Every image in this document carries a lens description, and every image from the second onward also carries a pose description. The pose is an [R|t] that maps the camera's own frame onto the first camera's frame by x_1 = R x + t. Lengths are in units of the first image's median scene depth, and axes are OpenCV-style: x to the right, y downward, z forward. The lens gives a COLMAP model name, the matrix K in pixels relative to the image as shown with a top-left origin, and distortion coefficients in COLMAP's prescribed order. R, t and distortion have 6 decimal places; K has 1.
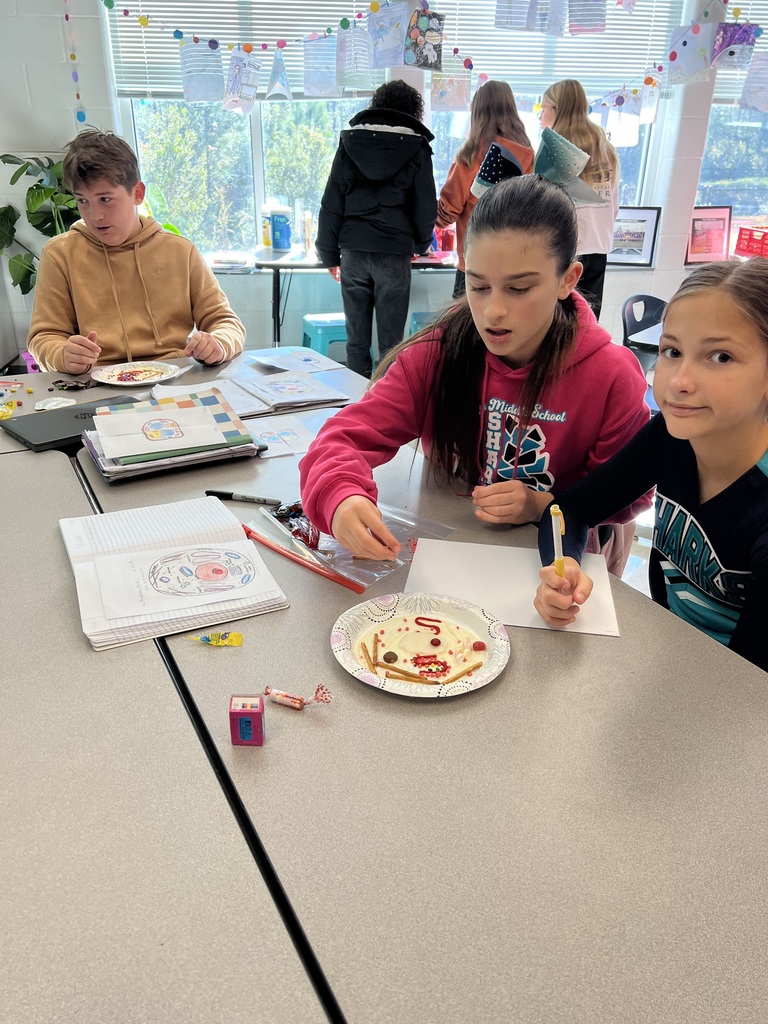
lens RADIAL K [[772.8, 0, 384.0], [0, 772.8, 512.0], [0, 0, 1]] dist [0.066099, -0.074472]
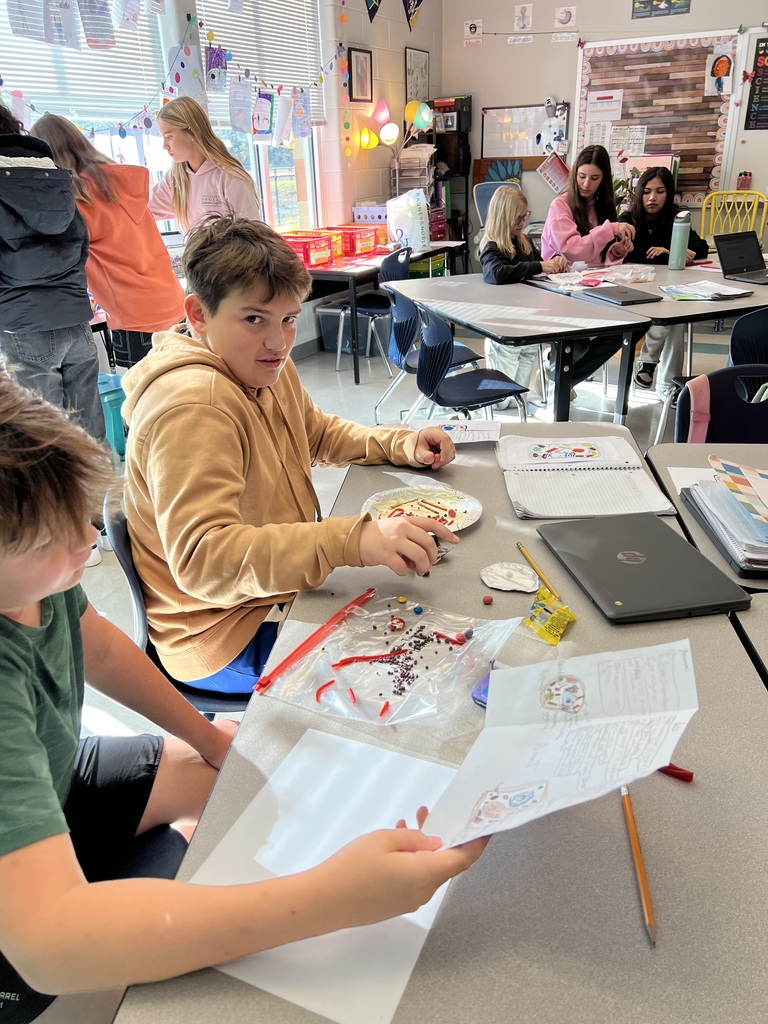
lens RADIAL K [[773.6, 0, 384.0], [0, 773.6, 512.0], [0, 0, 1]] dist [0.048127, -0.056070]
pose [[0.582032, -0.370491, 0.723861, -0.386975], [0.388318, 0.908754, 0.152891, -0.136194], [-0.714456, 0.192100, 0.672792, 0.261203]]
